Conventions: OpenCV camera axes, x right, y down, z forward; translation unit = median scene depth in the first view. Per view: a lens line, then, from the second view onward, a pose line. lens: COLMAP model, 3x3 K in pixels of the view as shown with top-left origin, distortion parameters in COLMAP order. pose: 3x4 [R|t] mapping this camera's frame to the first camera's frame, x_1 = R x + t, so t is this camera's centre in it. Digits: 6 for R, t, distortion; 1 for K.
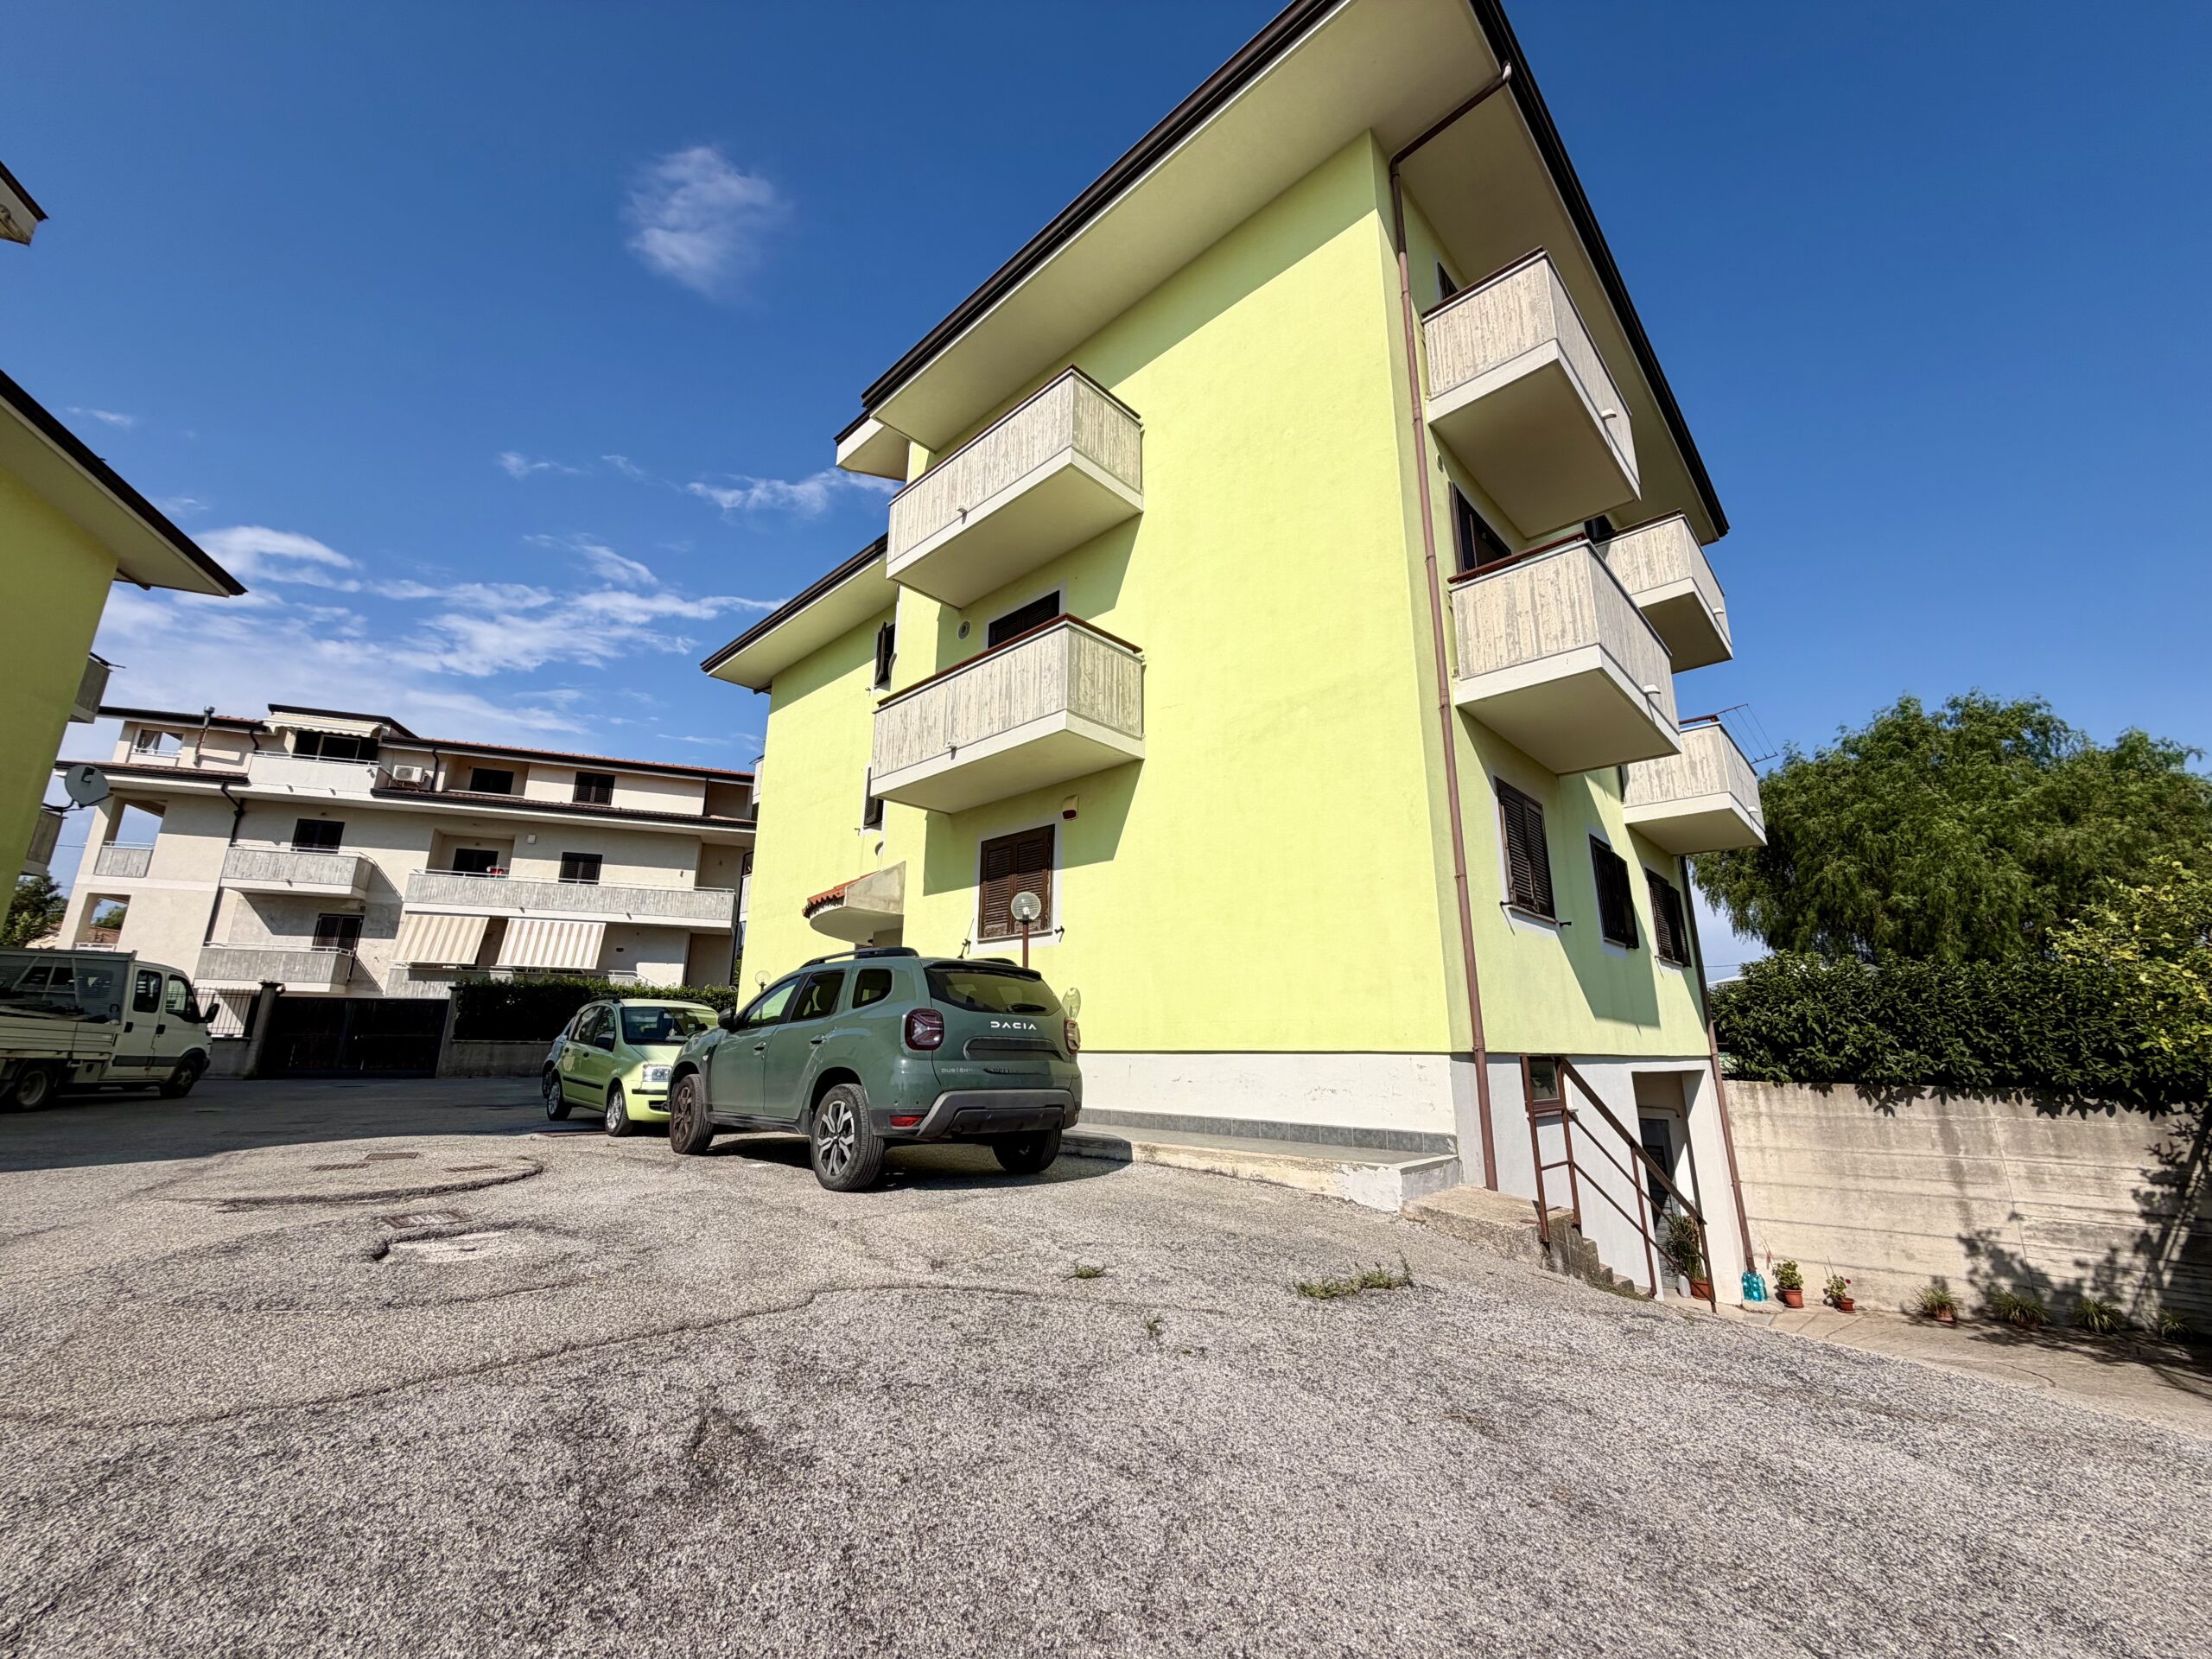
lens RADIAL K [[876.9, 0, 1098.3], [0, 876.9, 828.0], [0, 0, 1]] dist [0.001271, -0.000185]
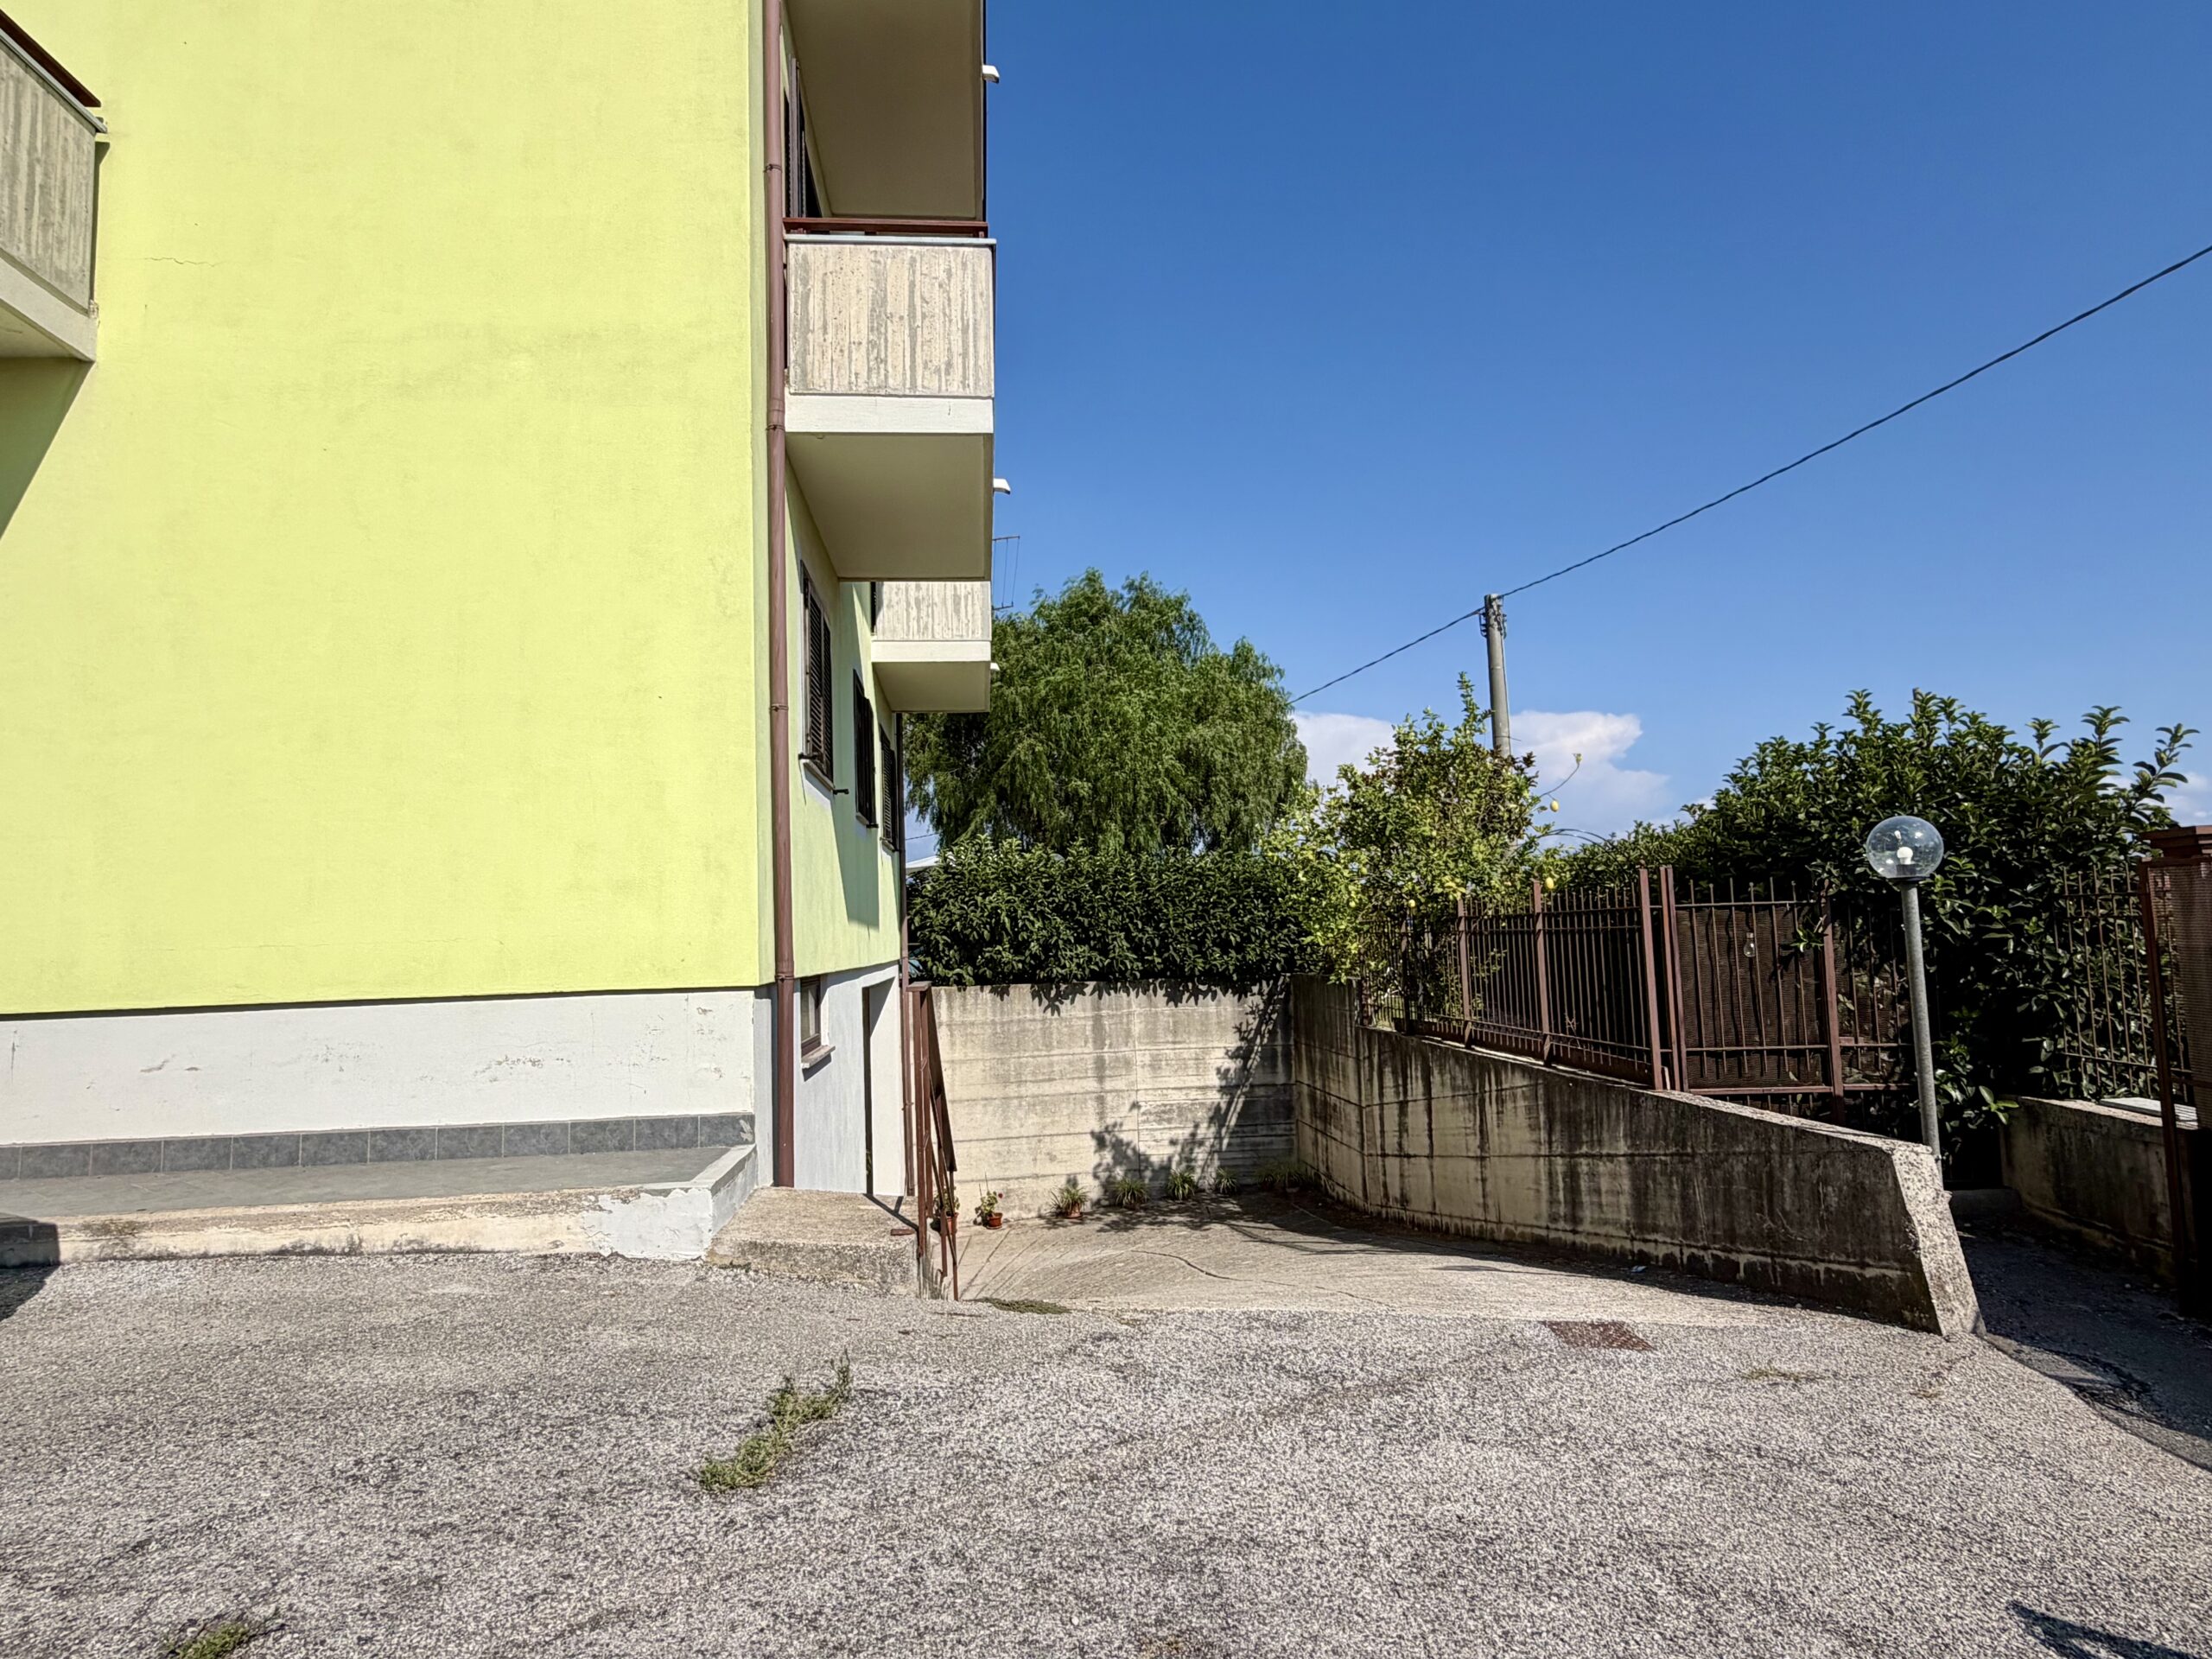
lens RADIAL K [[1235.8, 0, 1104.3], [0, 1235.8, 829.1], [0, 0, 1]] dist [0.001829, -0.000850]
pose [[0.654449, 0.037070, 0.755197, -0.066114], [-0.148915, 0.985554, 0.080671, 0.023005], [-0.741297, -0.165255, 0.650515, 0.161149]]
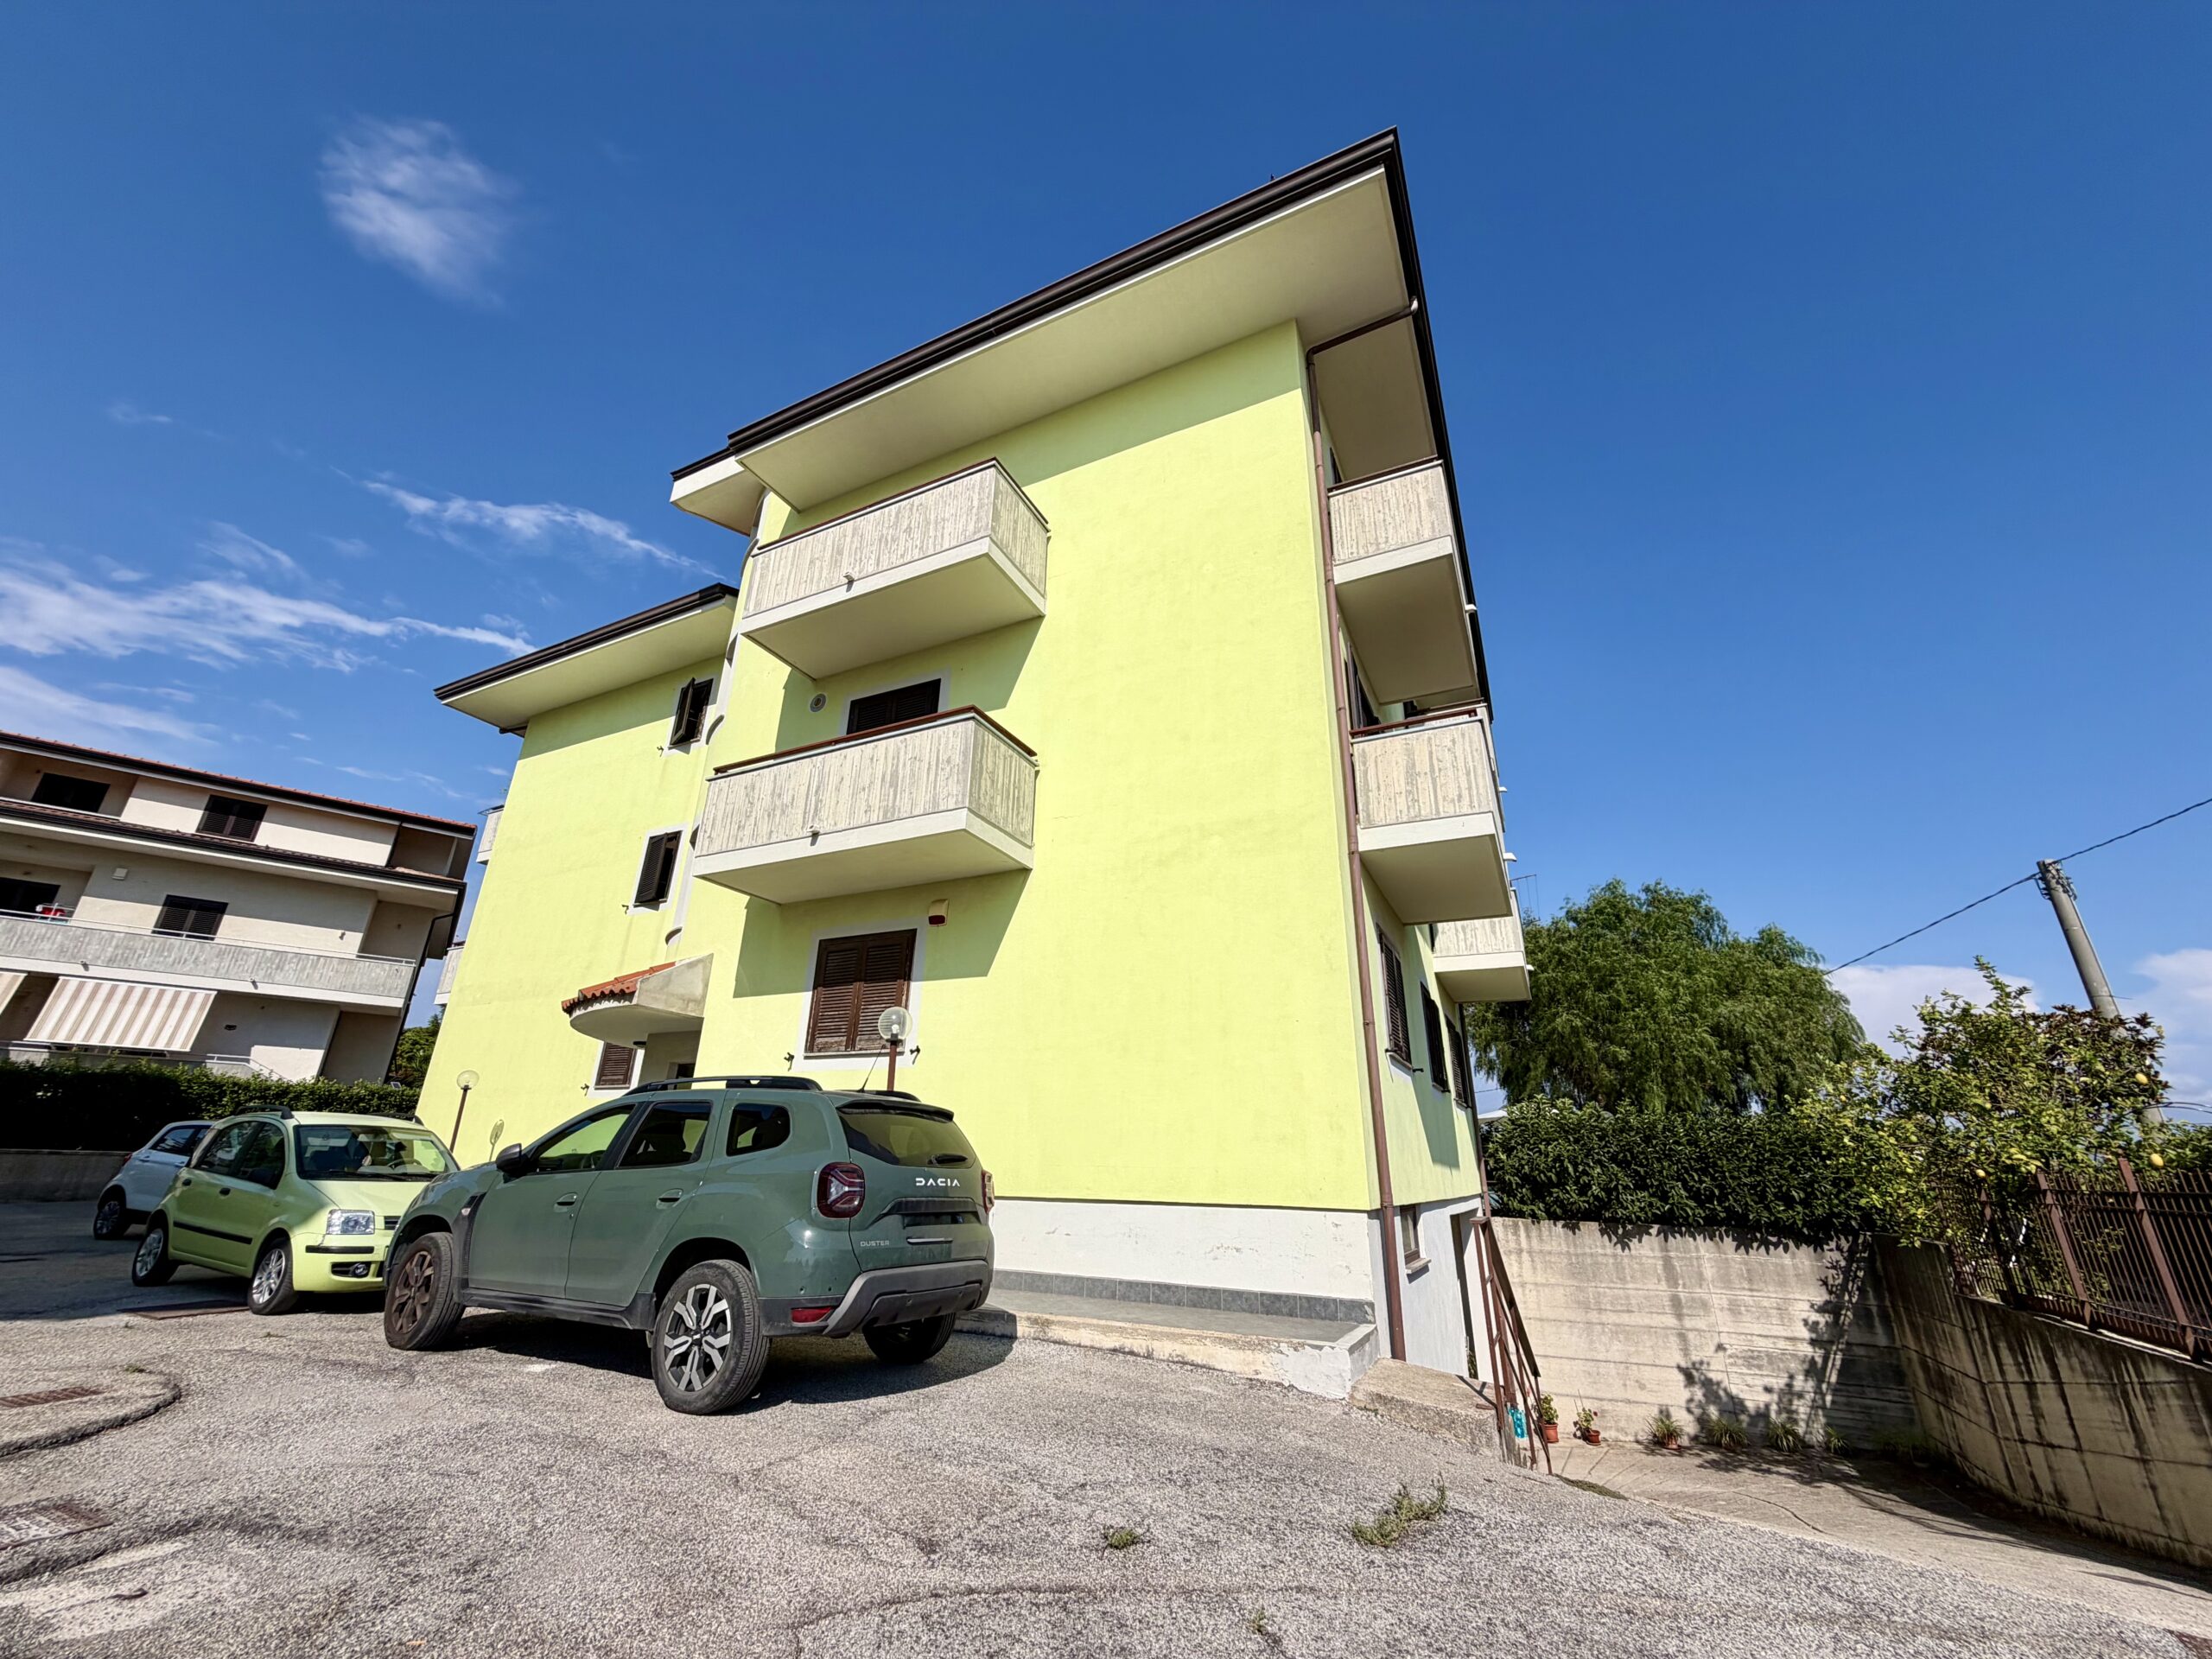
lens RADIAL K [[876.9, 0, 1098.3], [0, 876.9, 828.0], [0, 0, 1]] dist [0.001271, -0.000185]
pose [[0.955929, 0.118074, 0.268810, -0.120018], [-0.086099, 0.988054, -0.127816, -0.007338], [-0.280690, 0.099039, 0.954675, 0.072869]]
